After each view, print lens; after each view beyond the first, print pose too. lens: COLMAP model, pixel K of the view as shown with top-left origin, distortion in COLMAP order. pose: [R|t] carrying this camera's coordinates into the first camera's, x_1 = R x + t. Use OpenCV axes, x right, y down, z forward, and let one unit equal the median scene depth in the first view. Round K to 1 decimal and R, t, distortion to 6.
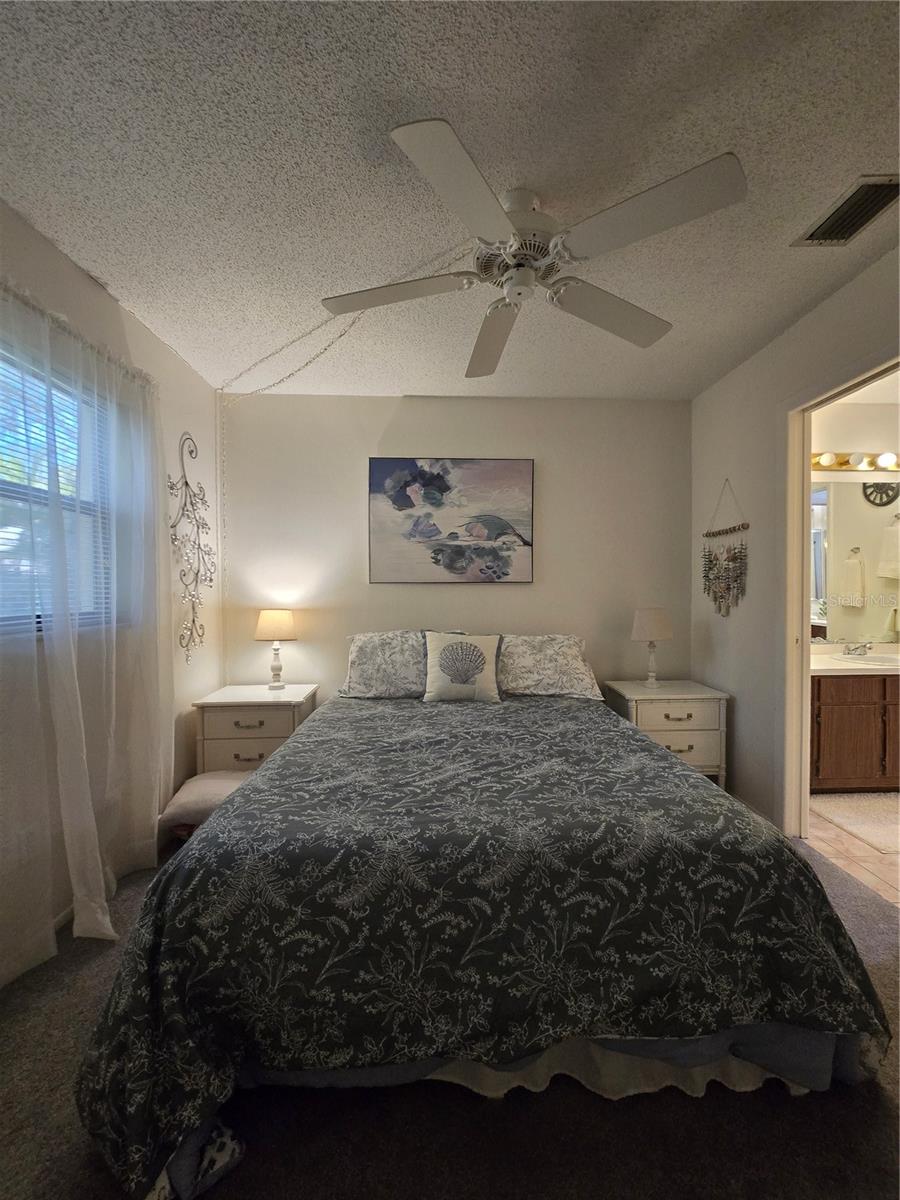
lens RADIAL K [[495.7, 0, 468.2], [0, 495.7, 596.4], [0, 0, 1]] dist [0.001173, 0.000652]
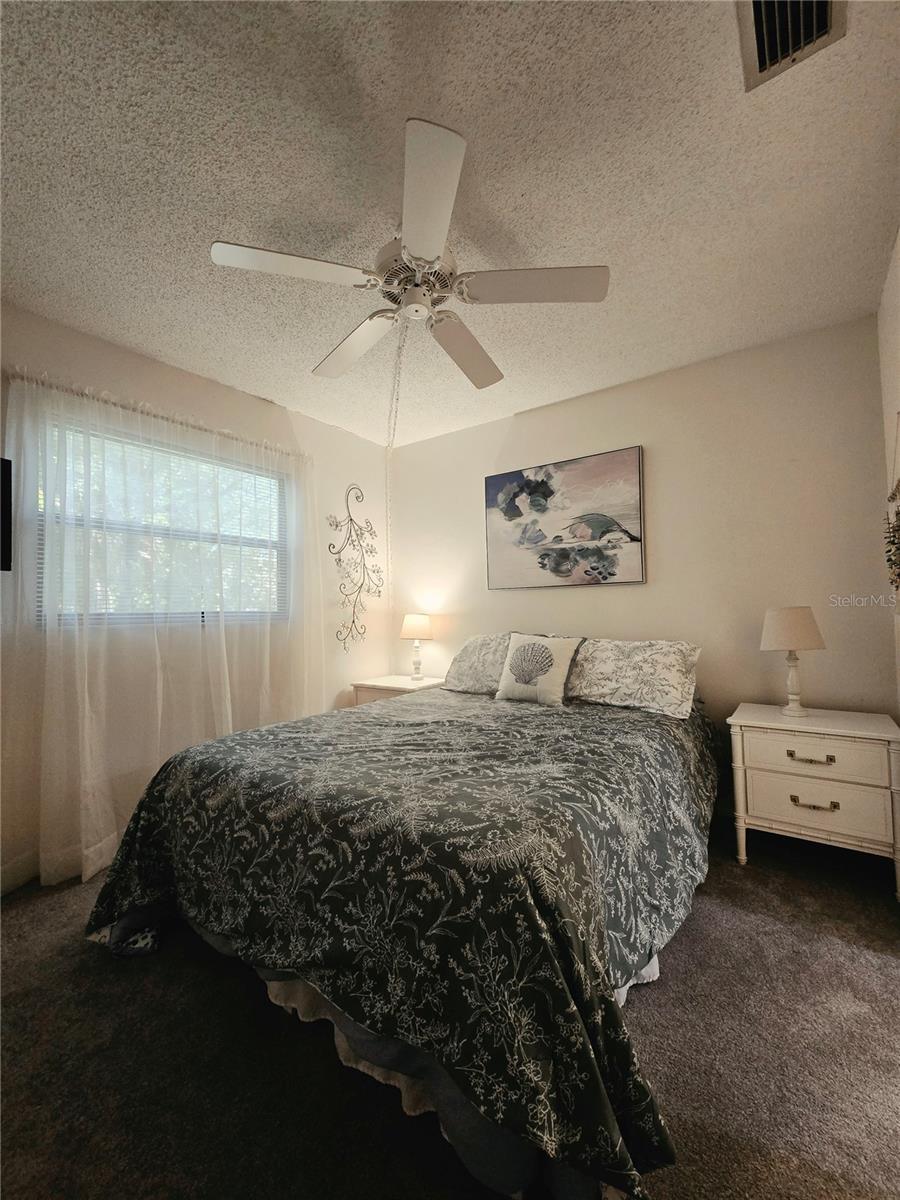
lens RADIAL K [[484.6, 0, 462.7], [0, 484.6, 592.9], [0, 0, 1]] dist [-0.000404, -0.000473]
pose [[0.791680, -0.036146, -0.609866, 0.425611], [0.005232, 0.998613, -0.052395, 0.036929], [0.610914, 0.038289, 0.790771, 0.122902]]
